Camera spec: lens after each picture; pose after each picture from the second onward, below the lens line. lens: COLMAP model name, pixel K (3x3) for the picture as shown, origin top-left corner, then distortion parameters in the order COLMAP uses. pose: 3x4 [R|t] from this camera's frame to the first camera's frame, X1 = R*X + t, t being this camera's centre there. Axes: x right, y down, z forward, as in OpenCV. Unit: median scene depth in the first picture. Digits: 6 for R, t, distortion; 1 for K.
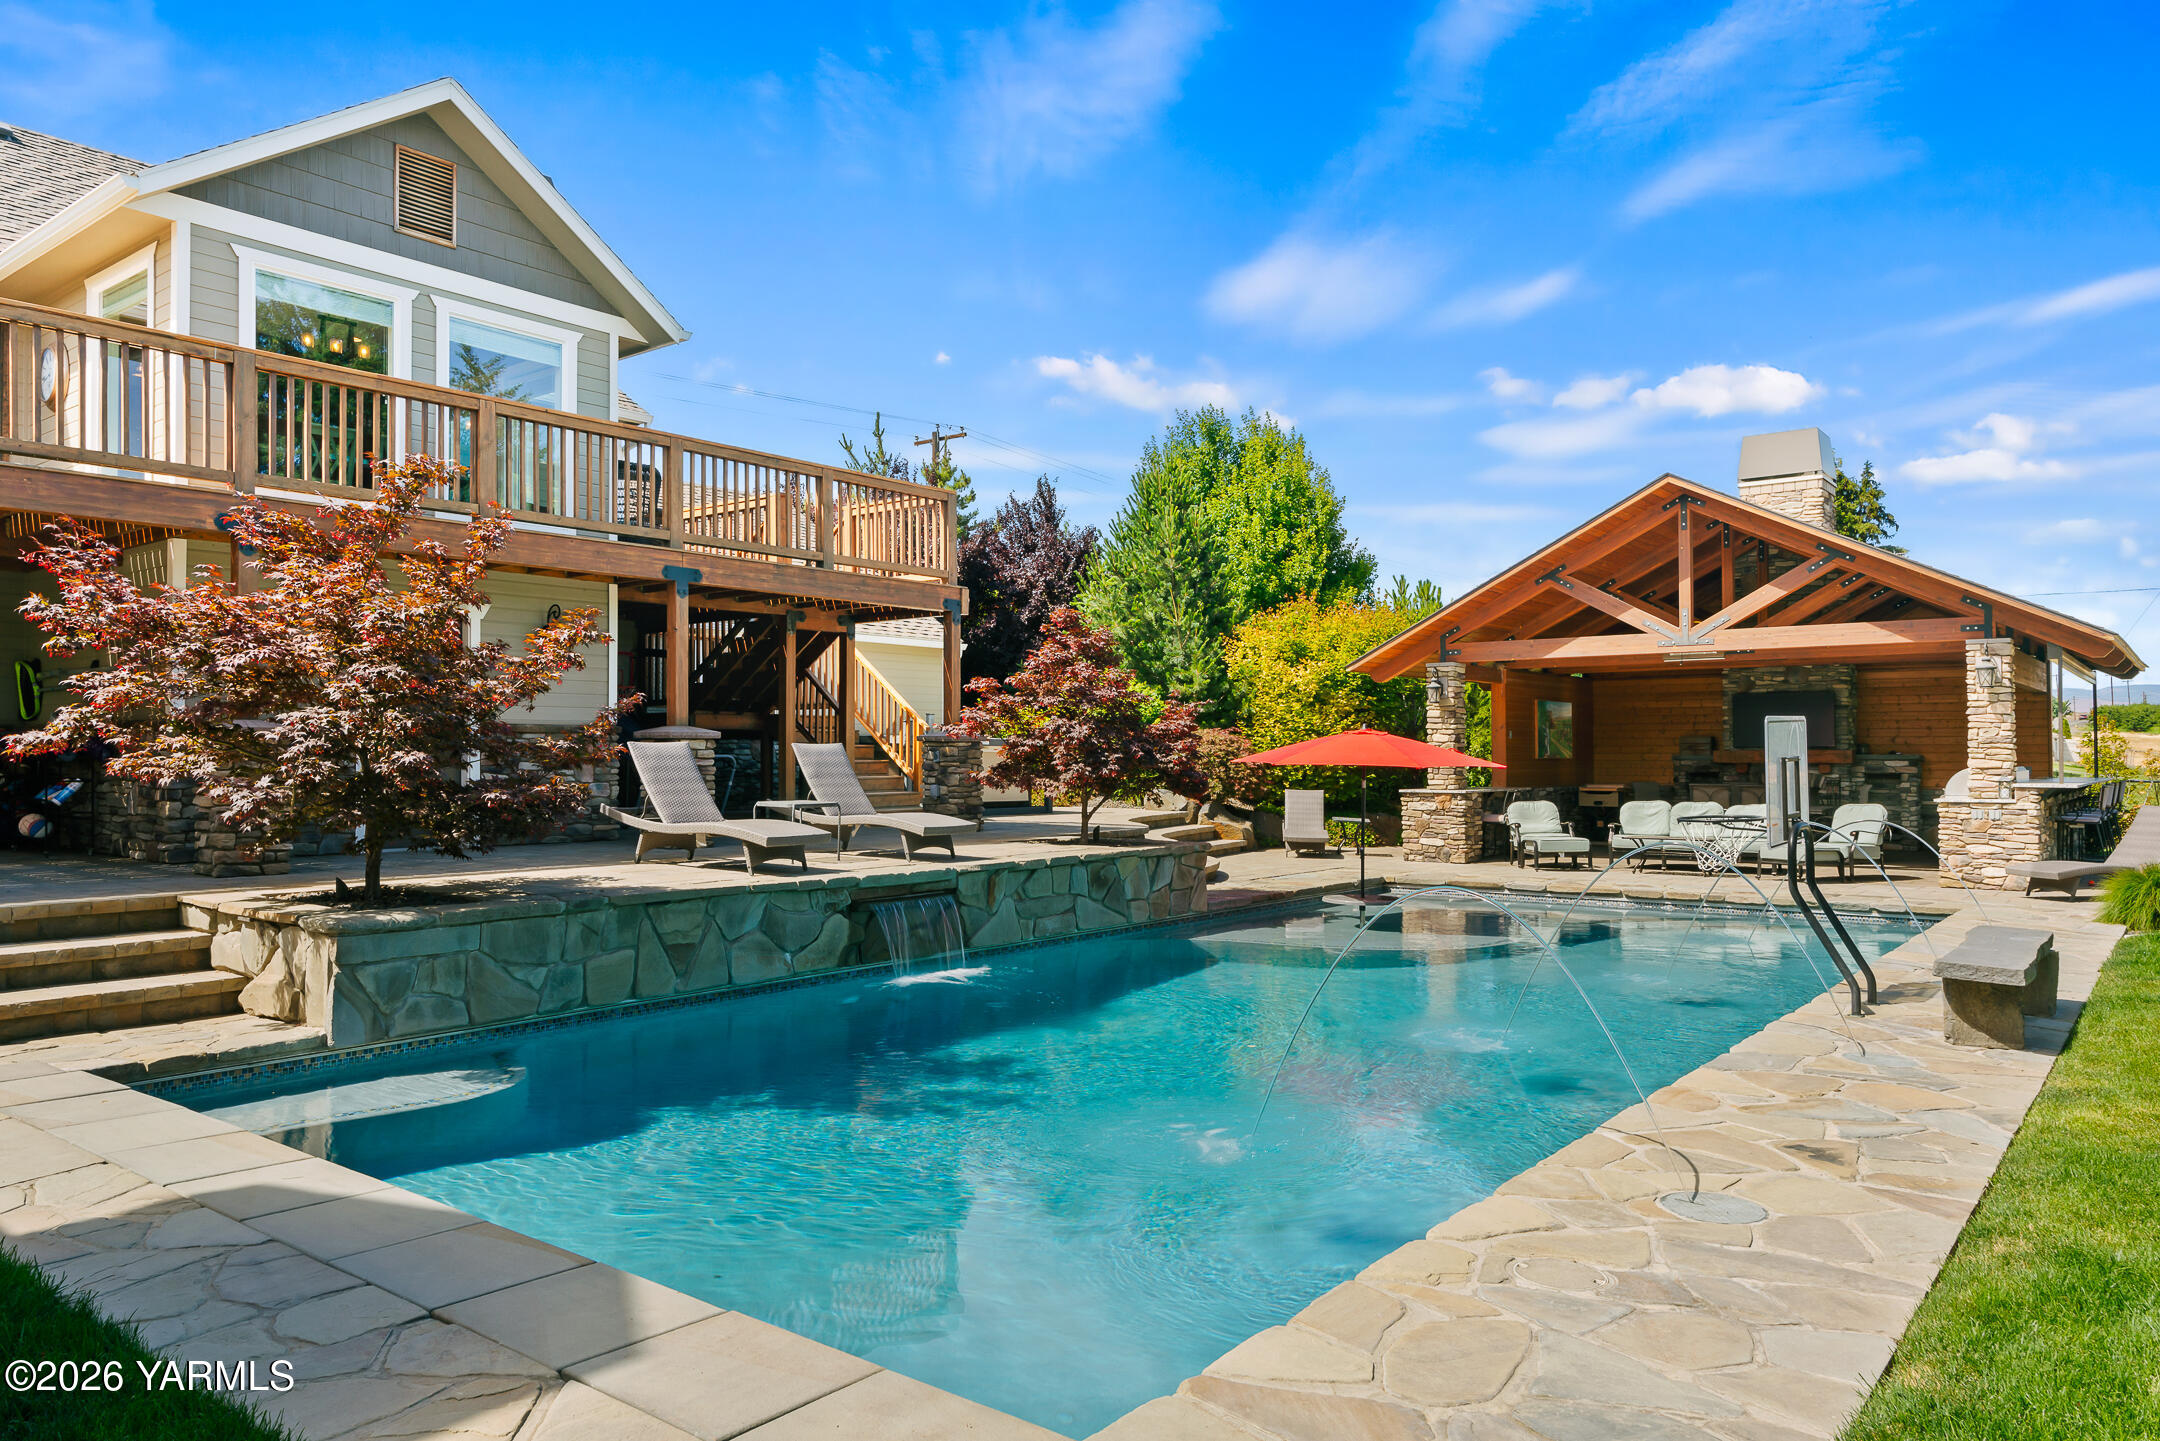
lens RADIAL K [[1448.4, 0, 1096.5], [0, 1448.4, 722.1], [0, 0, 1]] dist [-0.001478, 0.006105]
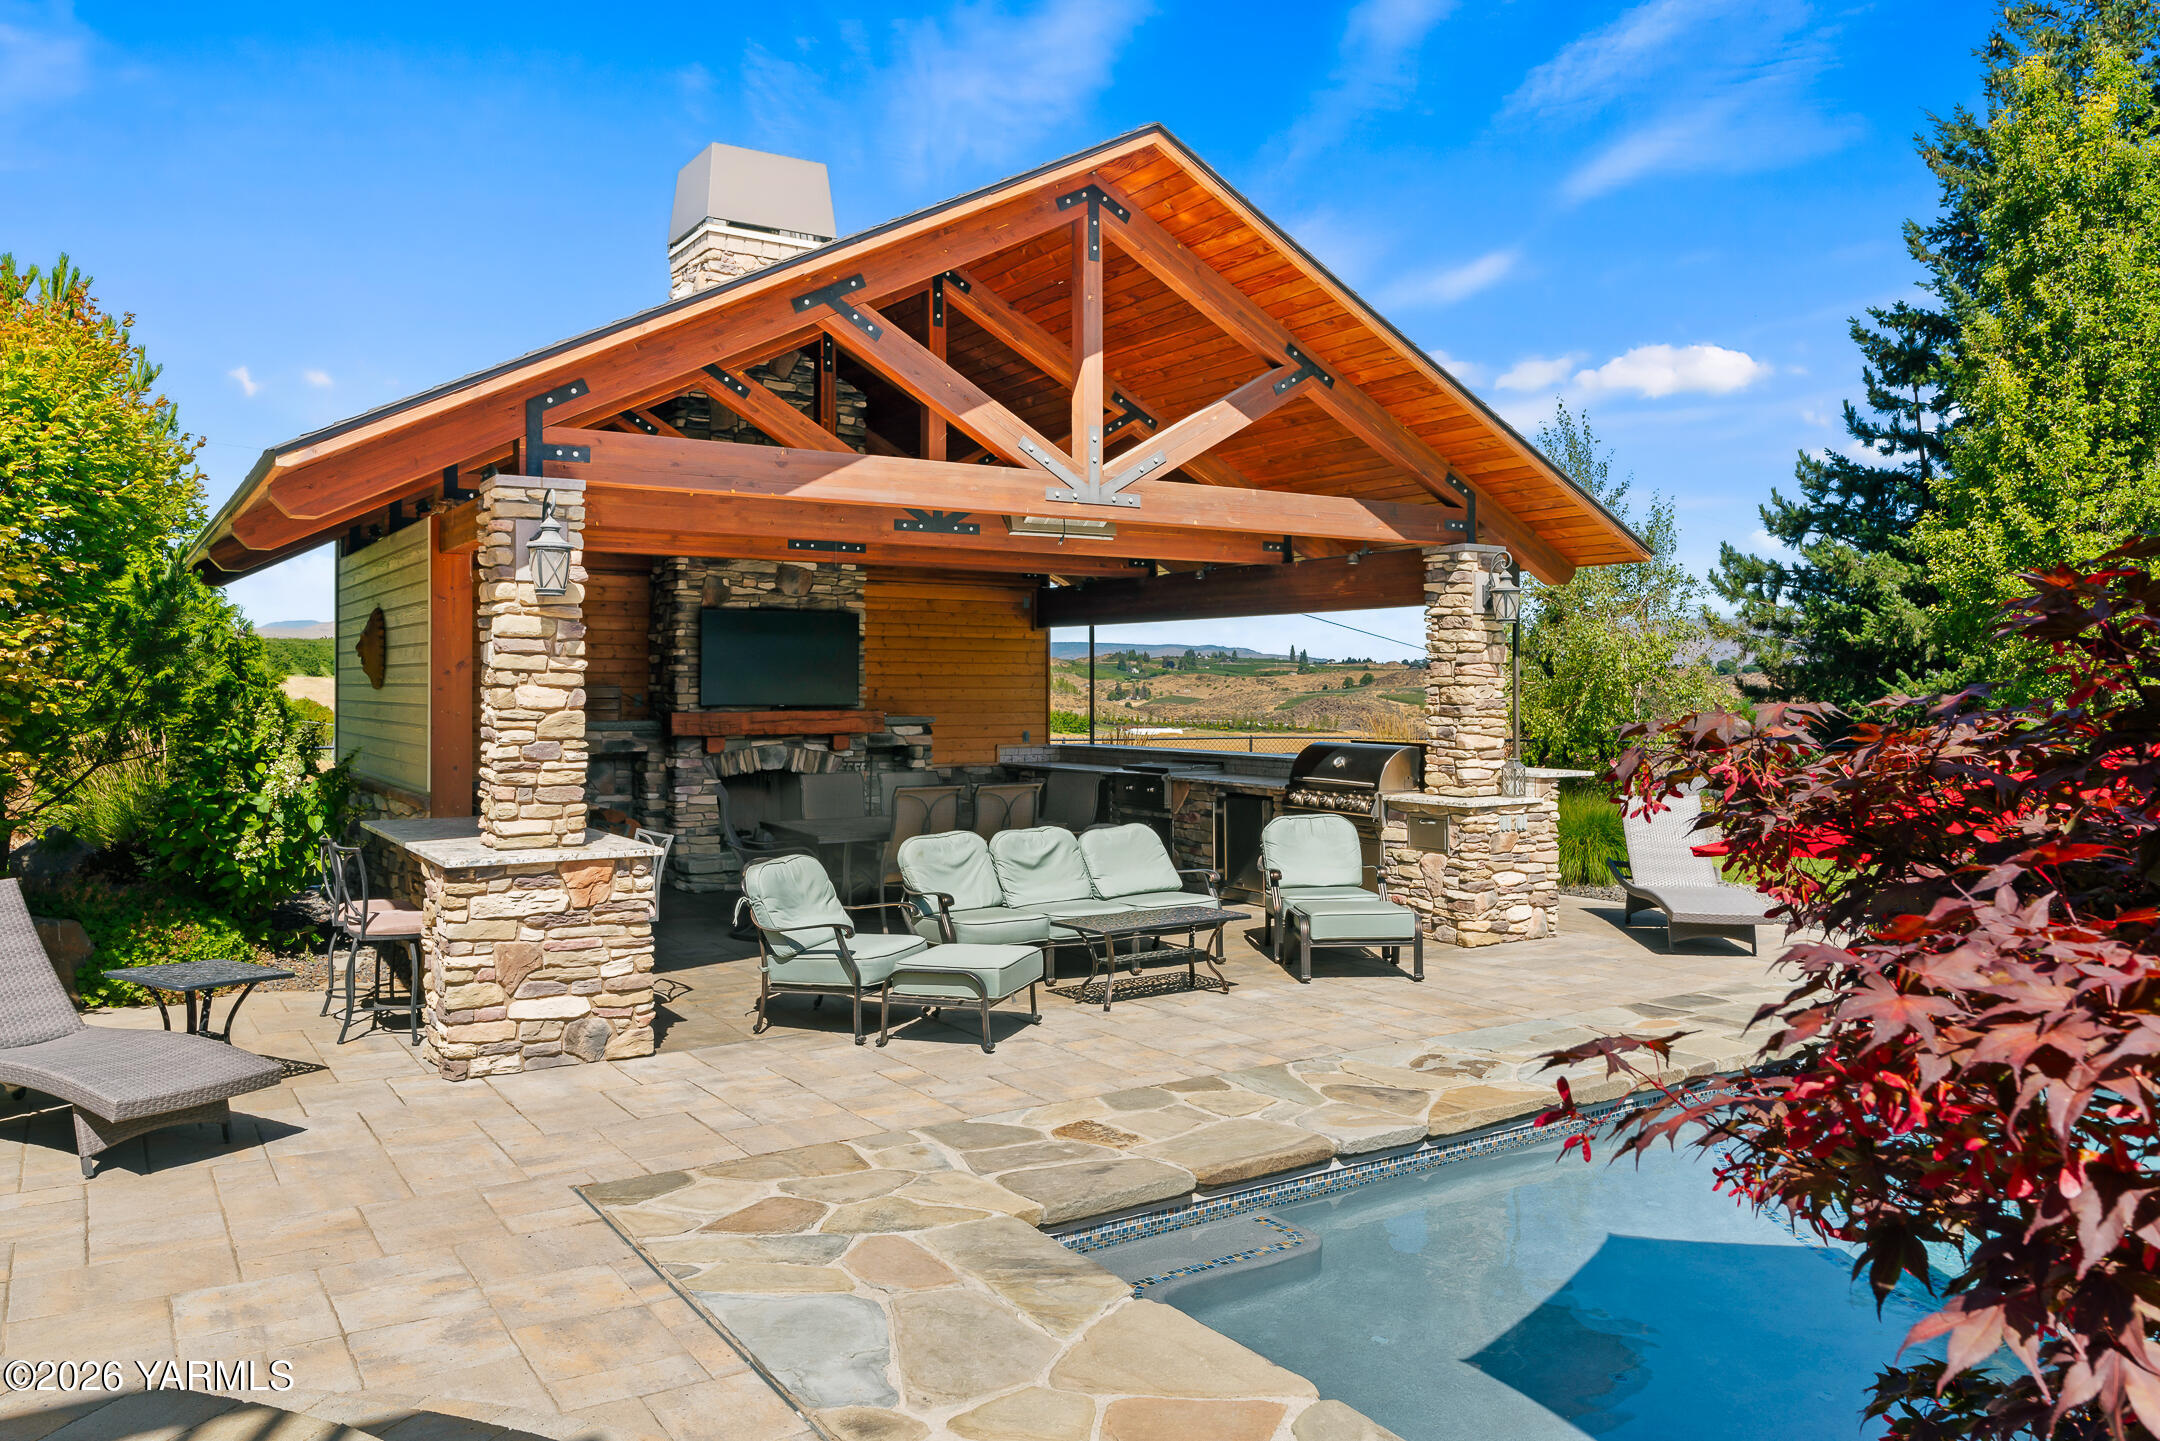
lens RADIAL K [[1509.0, 0, 1056.3], [0, 1509.0, 652.1], [0, 0, 1]] dist [-0.034141, -0.000391]
pose [[0.340543, 0.022260, 0.939965, -0.067571], [-0.022504, 0.999626, -0.015520, 0.004083], [-0.939960, -0.015868, 0.340917, 0.945817]]
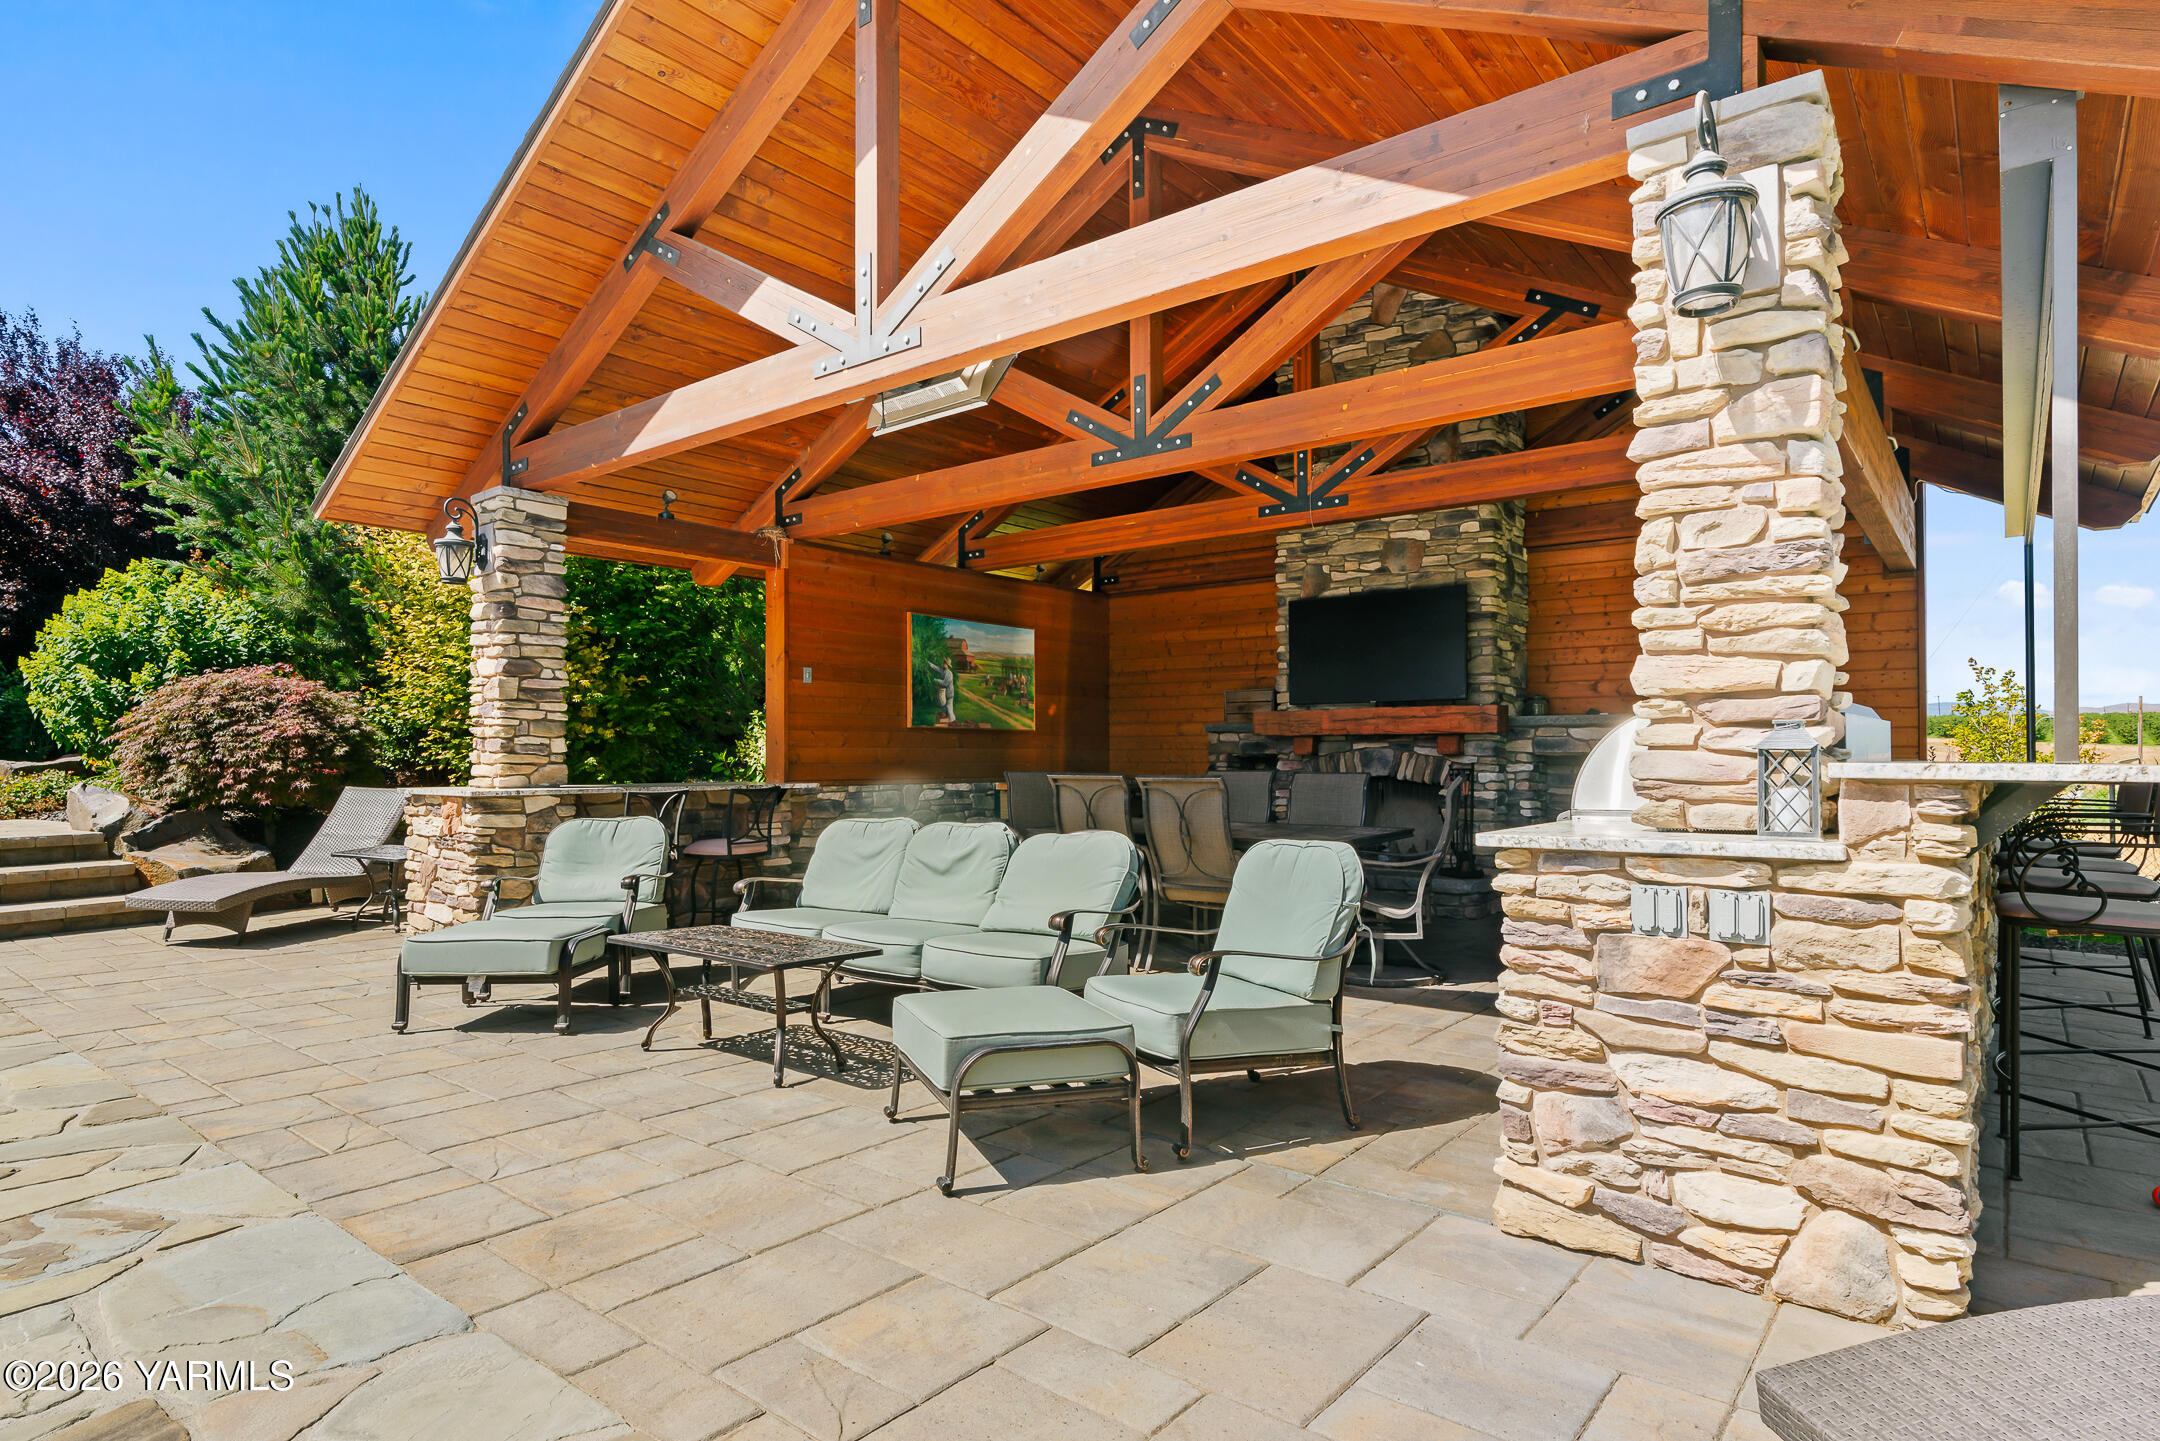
lens RADIAL K [[1160.7, 0, 1091.1], [0, 1160.7, 748.3], [0, 0, 1]] dist [0.001696, 0.000351]
pose [[0.999946, -0.000081, -0.010401, 0.519392], [0.000236, 0.999890, 0.014855, 0.037164], [0.010399, -0.014857, 0.999836, 0.818574]]
